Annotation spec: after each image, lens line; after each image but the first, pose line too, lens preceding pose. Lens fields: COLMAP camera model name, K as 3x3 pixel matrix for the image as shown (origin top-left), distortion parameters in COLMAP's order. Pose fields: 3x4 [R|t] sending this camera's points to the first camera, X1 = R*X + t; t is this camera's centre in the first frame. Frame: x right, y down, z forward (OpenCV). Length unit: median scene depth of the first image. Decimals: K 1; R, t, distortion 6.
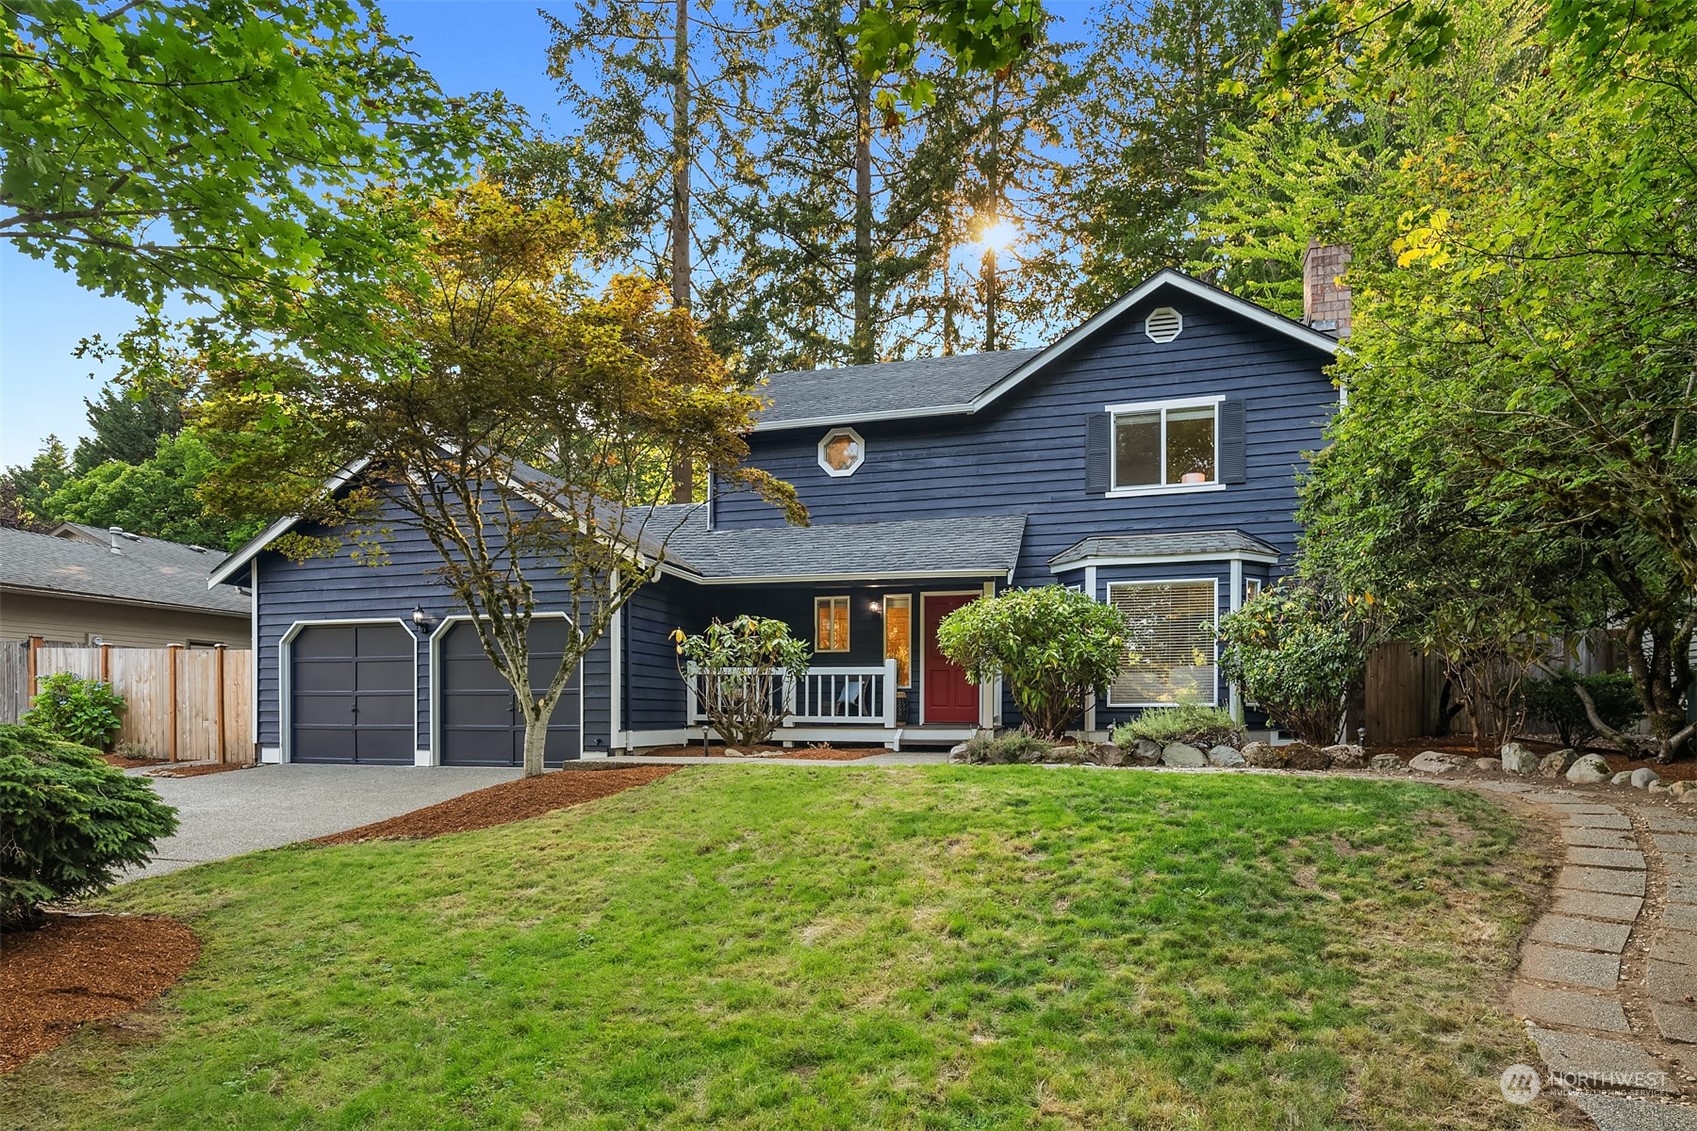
lens RADIAL K [[915.4, 0, 836.0], [0, 915.4, 594.8], [0, 0, 1]] dist [0.002703, -0.000838]
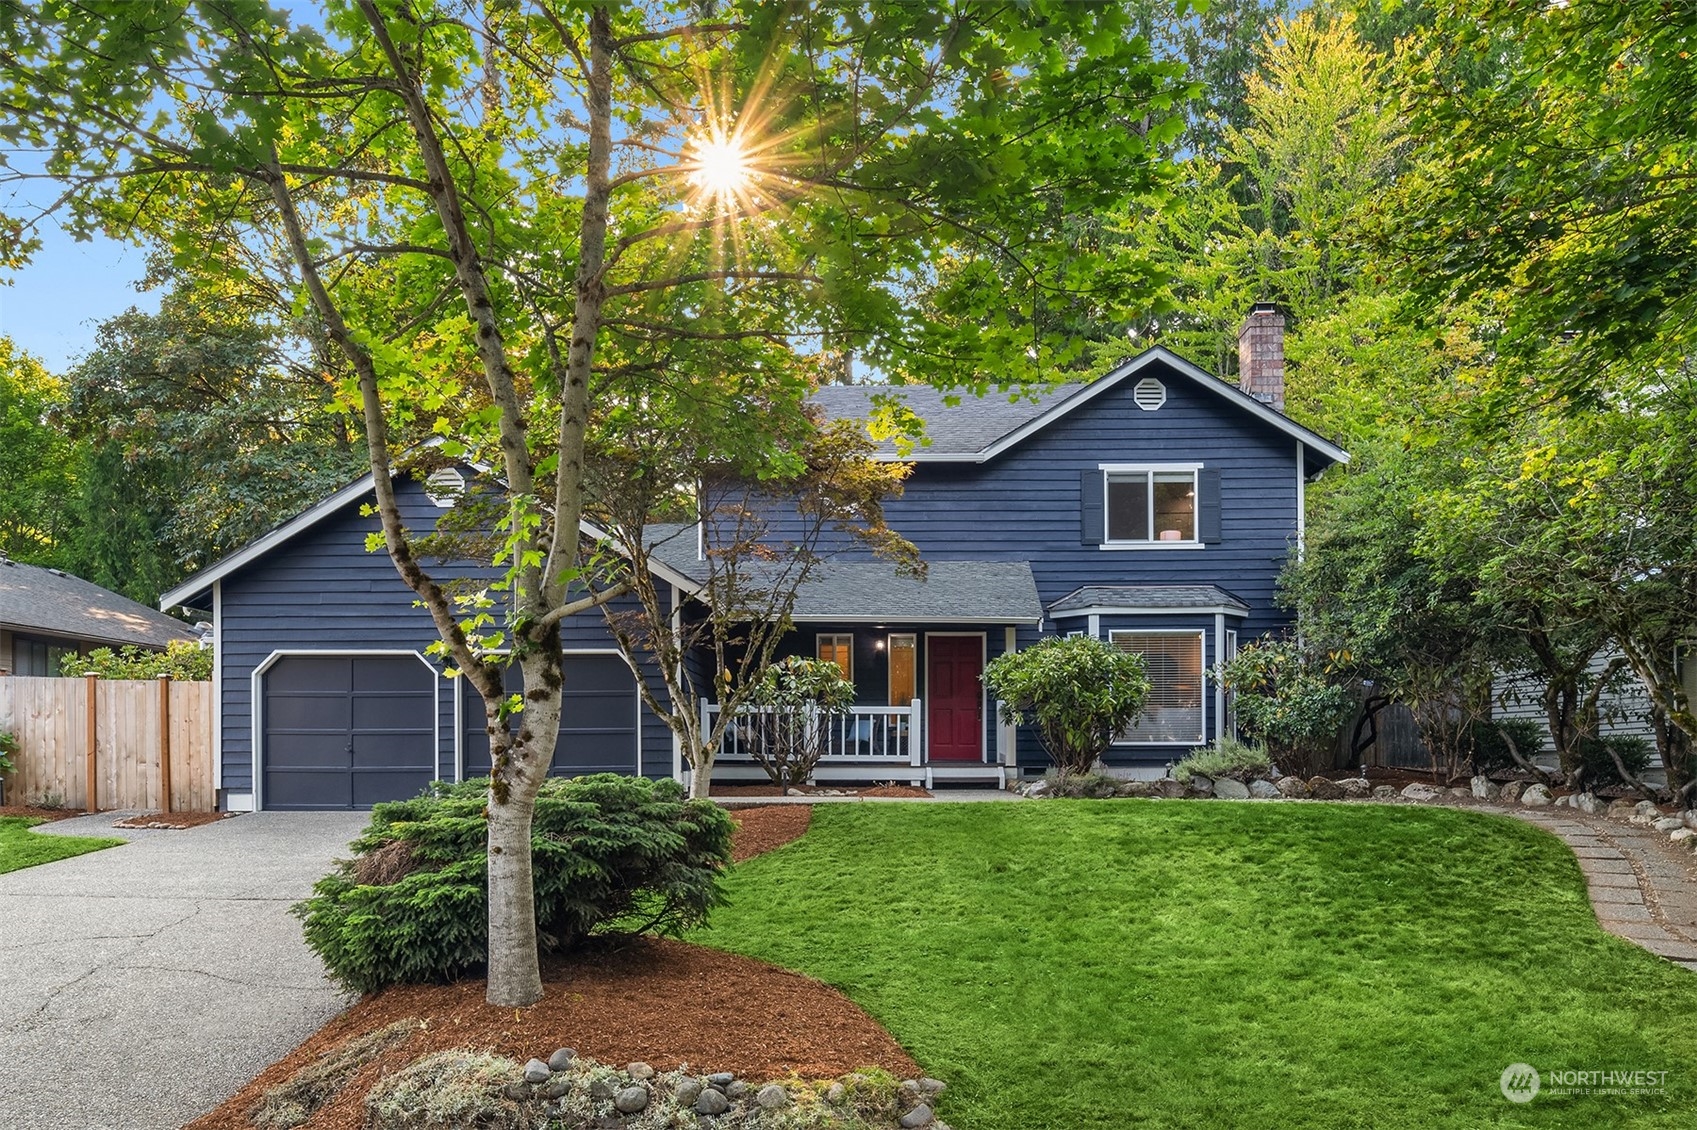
lens RADIAL K [[1091.2, 0, 848.7], [0, 1091.2, 565.3], [0, 0, 1]] dist [-0.001179, 0.006112]
pose [[0.968226, 0.037883, 0.247191, -0.336970], [-0.029753, 0.998889, -0.036544, -0.034772], [-0.248301, 0.028028, 0.968277, -0.185887]]
